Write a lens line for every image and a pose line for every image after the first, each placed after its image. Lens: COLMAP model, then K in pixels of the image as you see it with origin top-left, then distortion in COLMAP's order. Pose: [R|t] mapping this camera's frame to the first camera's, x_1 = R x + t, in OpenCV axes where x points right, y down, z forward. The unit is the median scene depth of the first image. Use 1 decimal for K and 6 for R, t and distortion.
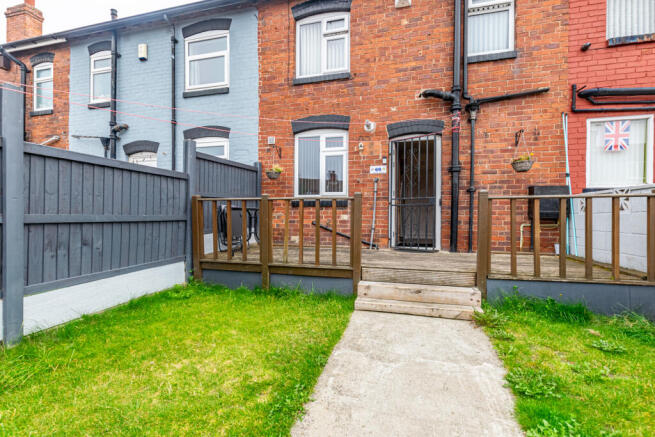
lens RADIAL K [[284.7, 0, 326.1], [0, 284.7, 218.7], [0, 0, 1]] dist [-0.000046, 0.000075]
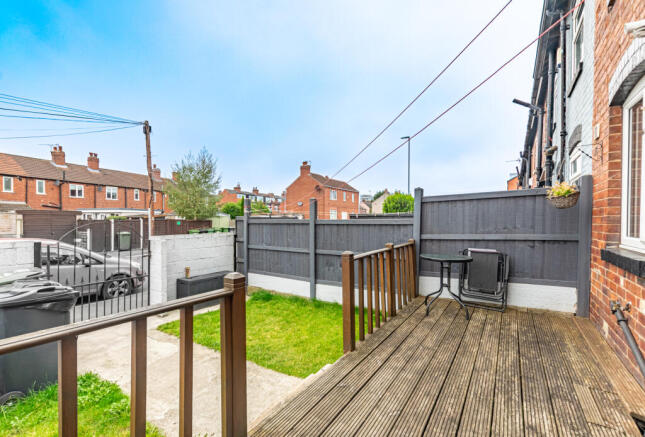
lens RADIAL K [[300.0, 0, 321.1], [0, 300.0, 219.2], [0, 0, 1]] dist [-0.000710, -0.000055]
pose [[-0.305305, 0.004591, -0.952244, 1.232429], [0.005248, 0.999981, 0.003139, -0.261328], [0.952240, -0.004039, -0.305323, 1.605151]]
